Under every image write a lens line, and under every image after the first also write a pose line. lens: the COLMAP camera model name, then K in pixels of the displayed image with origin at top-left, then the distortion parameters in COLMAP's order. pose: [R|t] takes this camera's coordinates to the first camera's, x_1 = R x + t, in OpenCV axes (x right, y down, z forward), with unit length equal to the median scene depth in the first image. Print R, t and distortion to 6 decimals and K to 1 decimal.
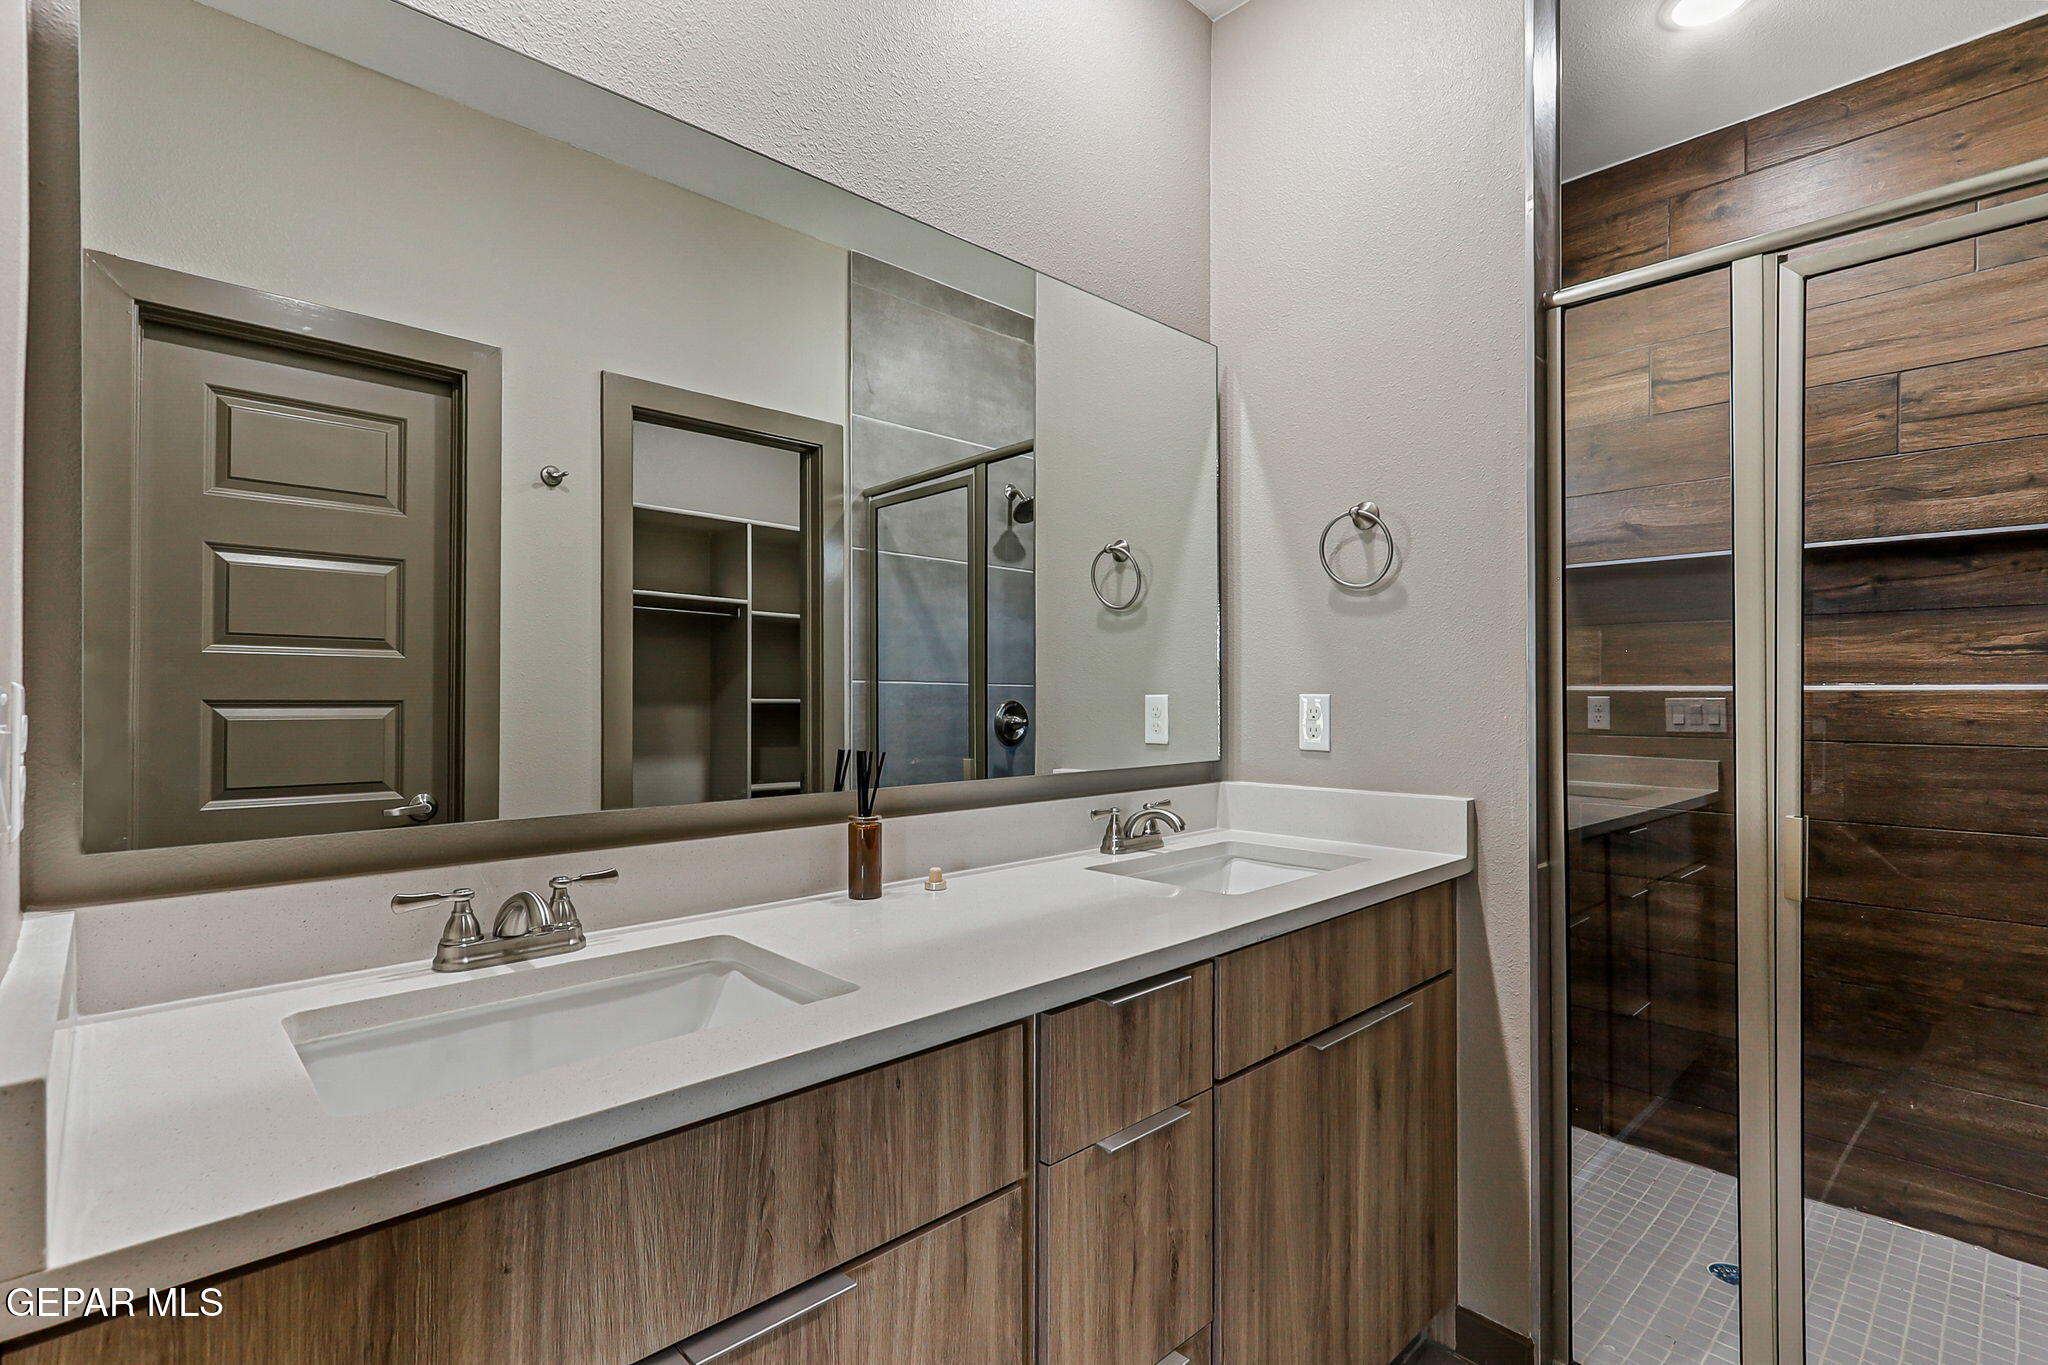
lens RADIAL K [[955.3, 0, 1030.1], [0, 955.3, 695.6], [0, 0, 1]] dist [0.002319, 0.003351]
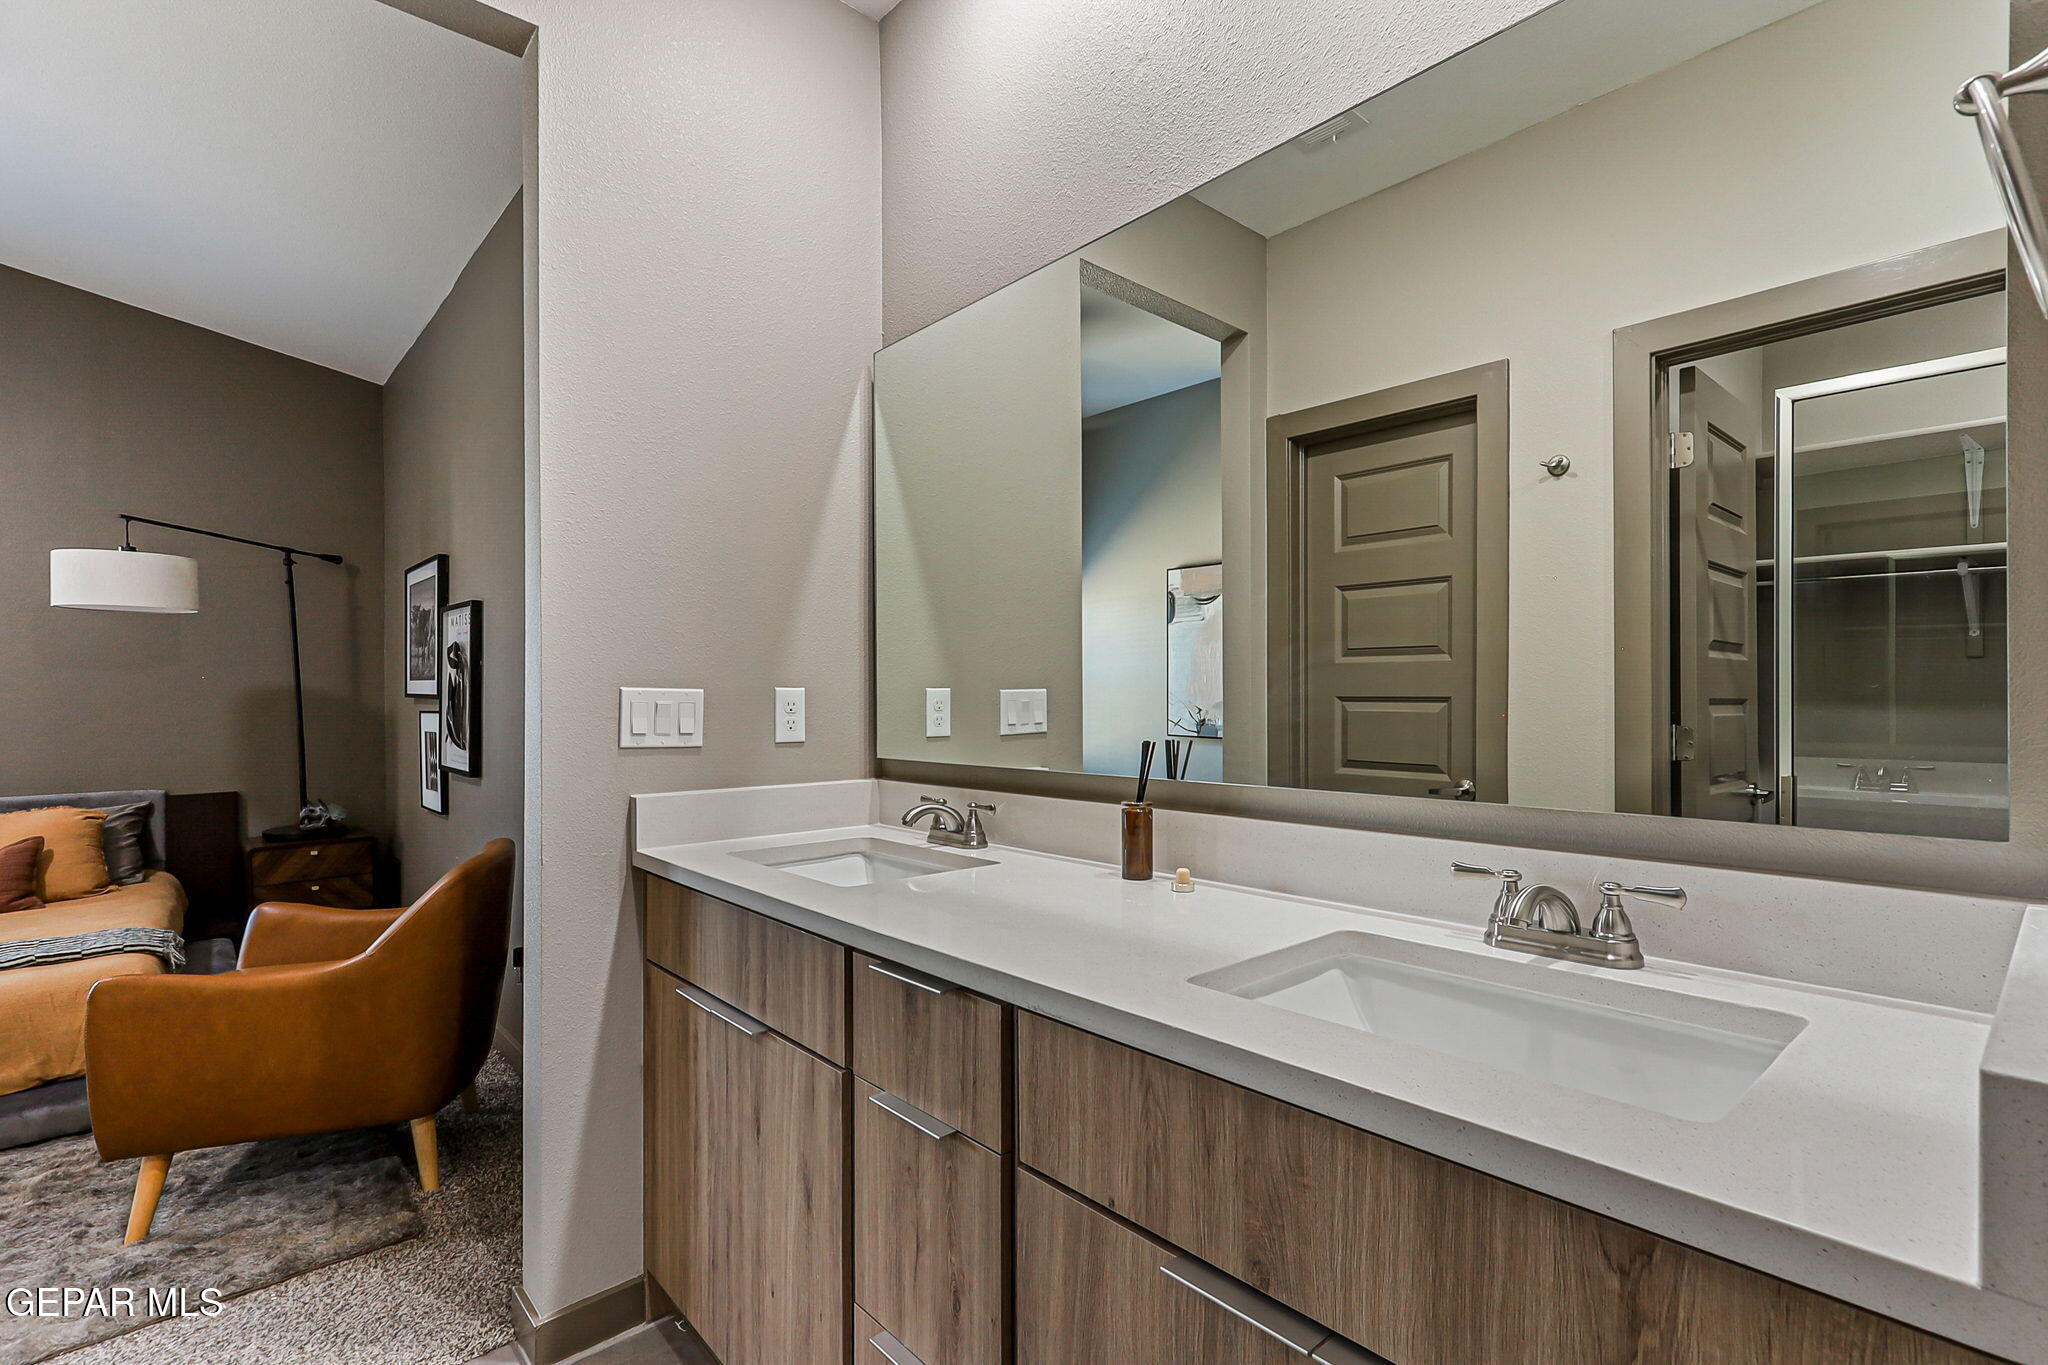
lens RADIAL K [[955.3, 0, 1040.4], [0, 955.3, 696.9], [0, 0, 1]] dist [0.002319, 0.003351]
pose [[-0.035643, -0.004887, -0.999353, 0.916717], [0.007774, 0.999956, -0.005167, 0.012550], [0.999334, -0.007953, -0.035603, 0.953103]]
